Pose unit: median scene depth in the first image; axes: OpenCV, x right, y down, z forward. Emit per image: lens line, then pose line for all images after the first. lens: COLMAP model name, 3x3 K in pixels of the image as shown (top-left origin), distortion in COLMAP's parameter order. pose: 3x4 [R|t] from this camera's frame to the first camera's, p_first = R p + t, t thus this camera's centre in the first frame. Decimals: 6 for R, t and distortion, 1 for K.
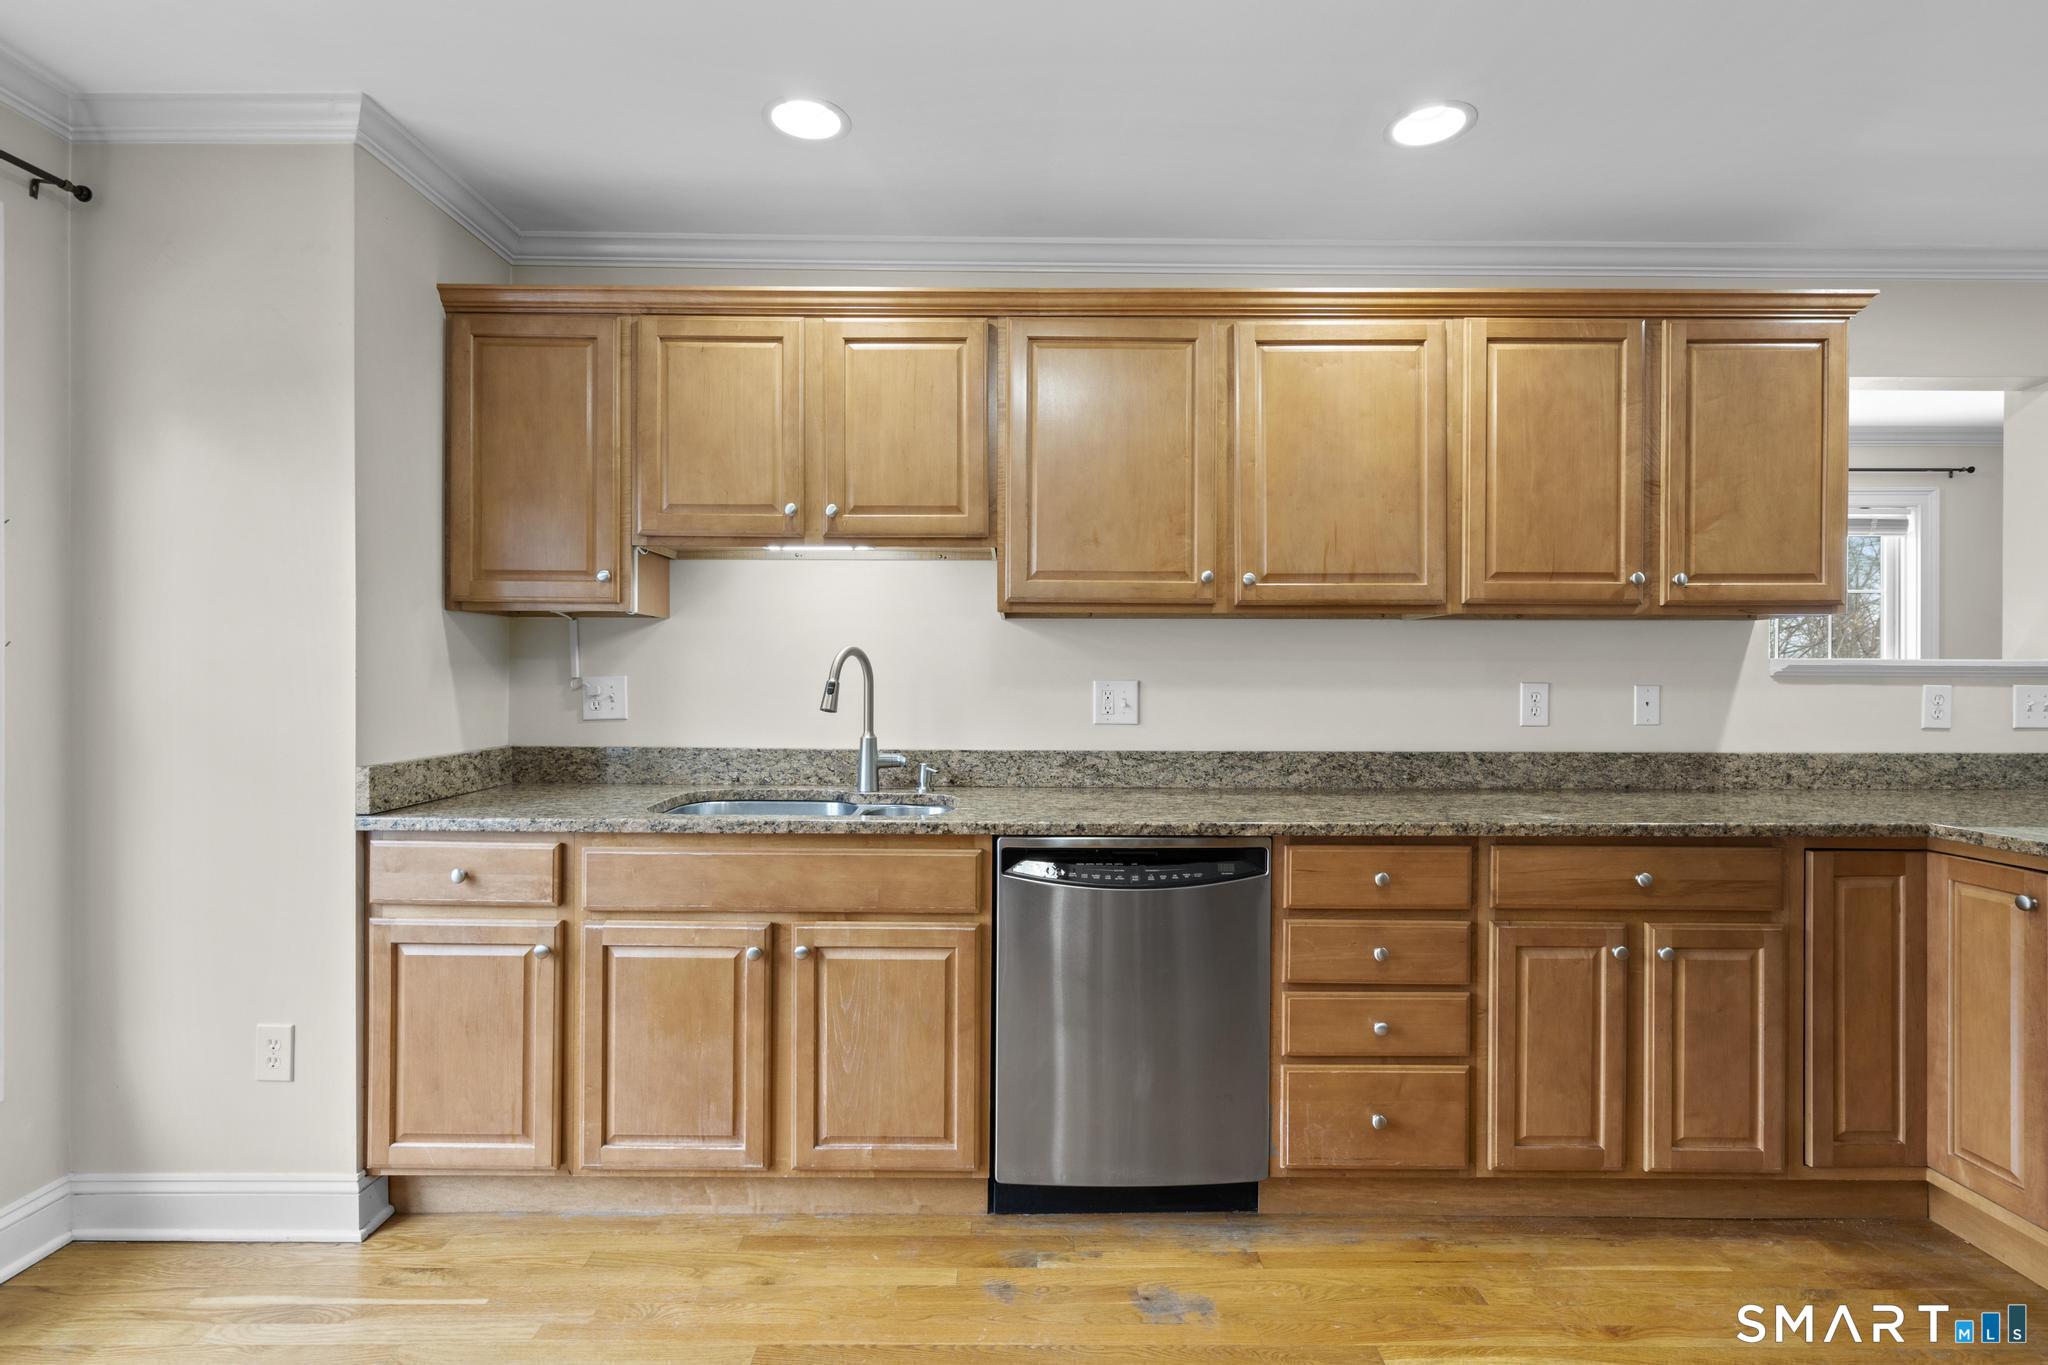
lens RADIAL K [[987.7, 0, 1024.0], [0, 987.7, 682.5], [0, 0, 1]] dist [-0.000564, 0.000877]
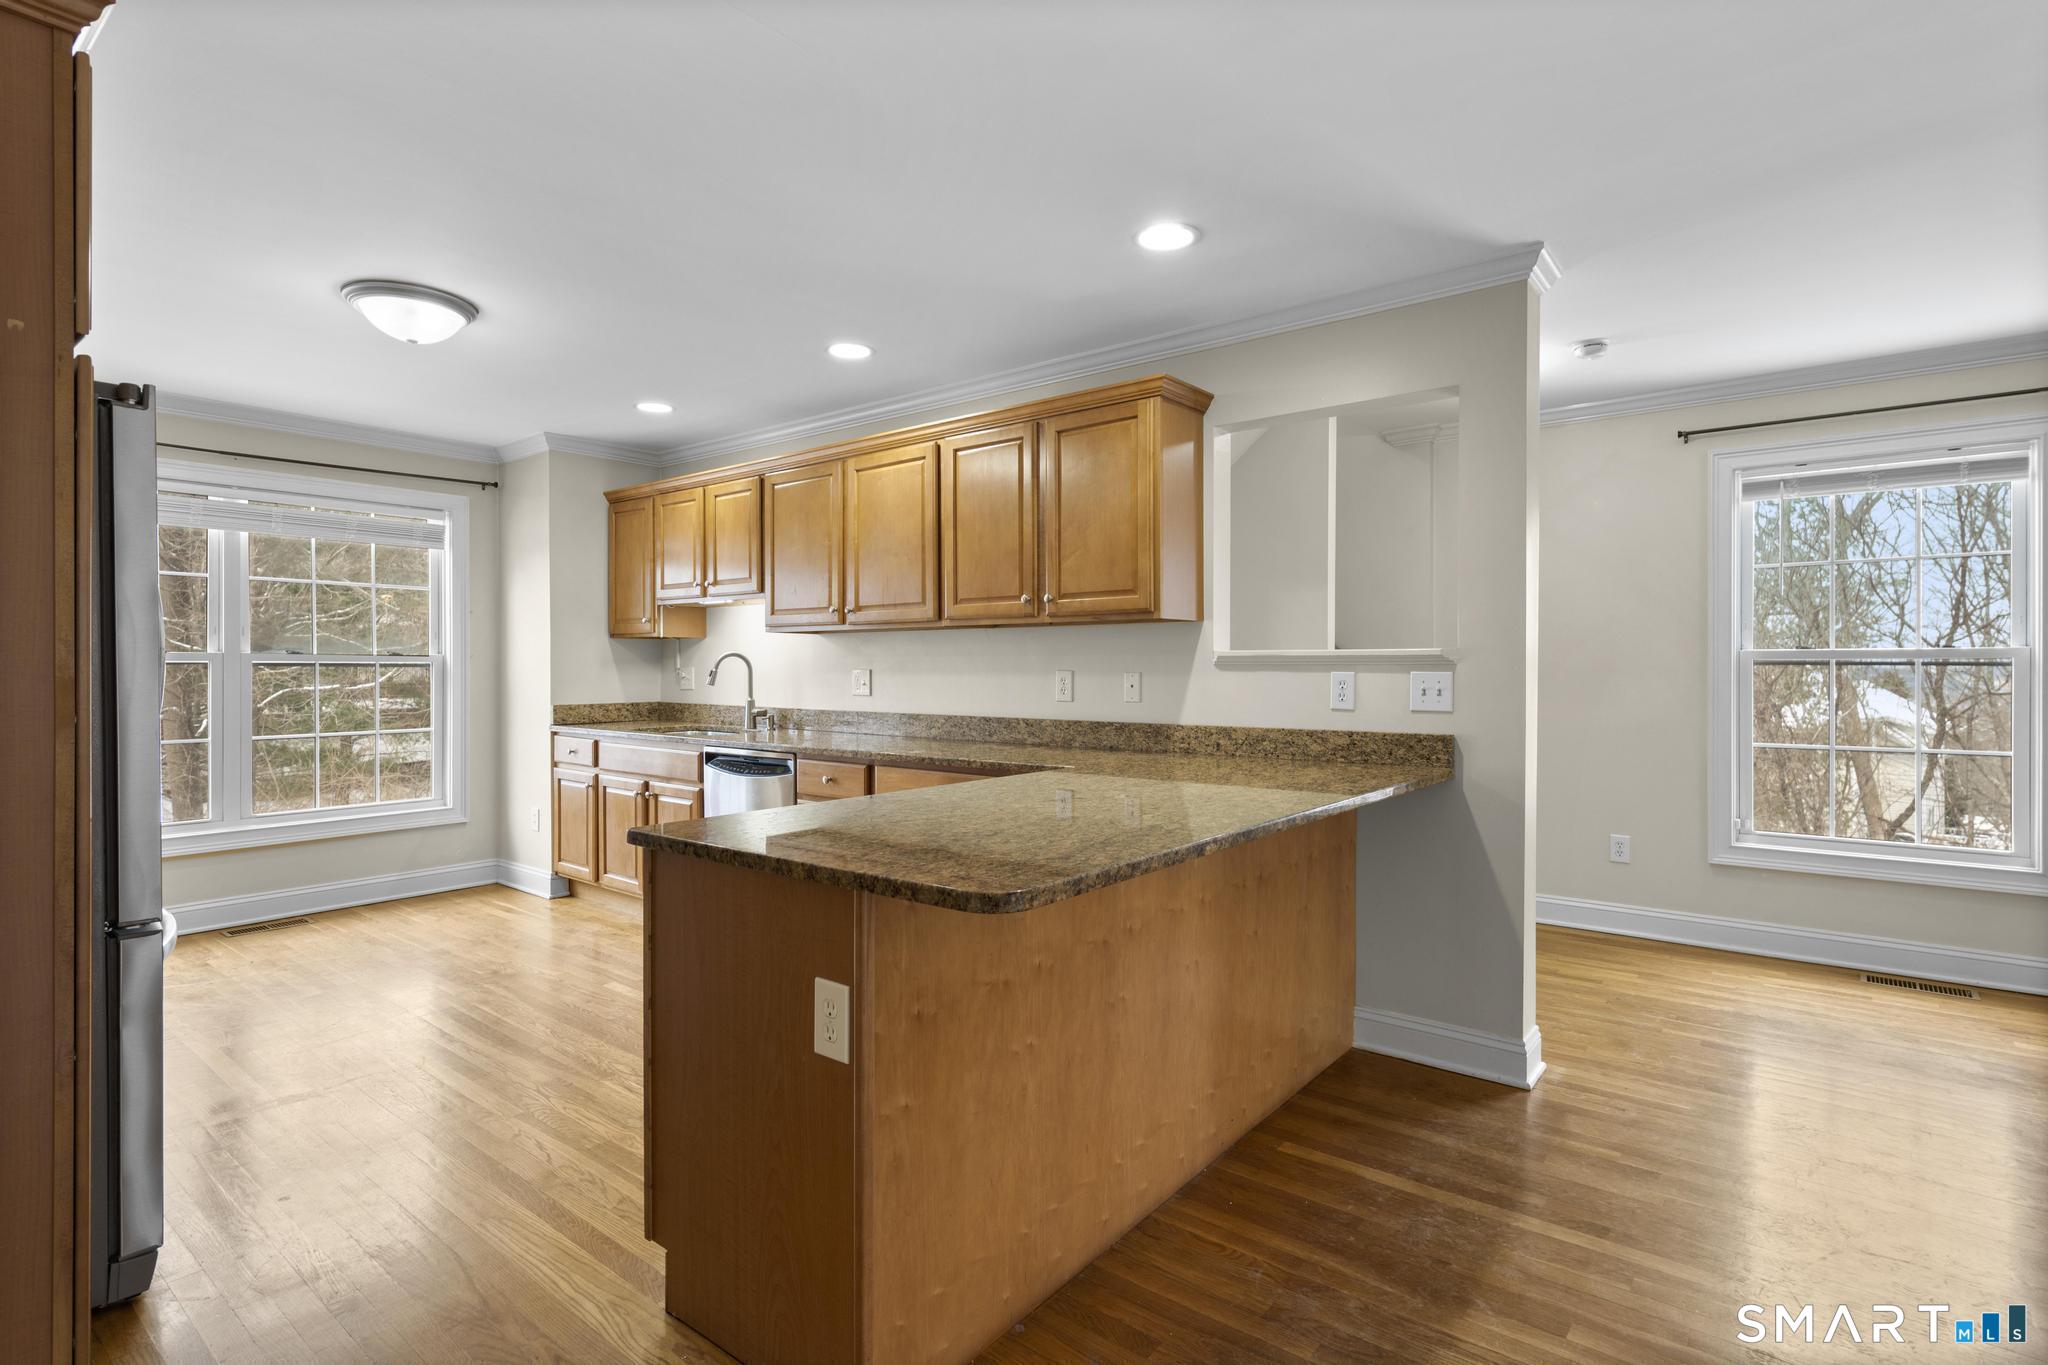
lens RADIAL K [[987.7, 0, 1024.0], [0, 987.7, 682.5], [0, 0, 1]] dist [-0.000564, 0.000877]
pose [[0.779820, 0.006326, -0.625972, 1.367683], [-0.002235, 0.999971, 0.007322, 0.007396], [0.626000, -0.004311, 0.779811, -0.130892]]
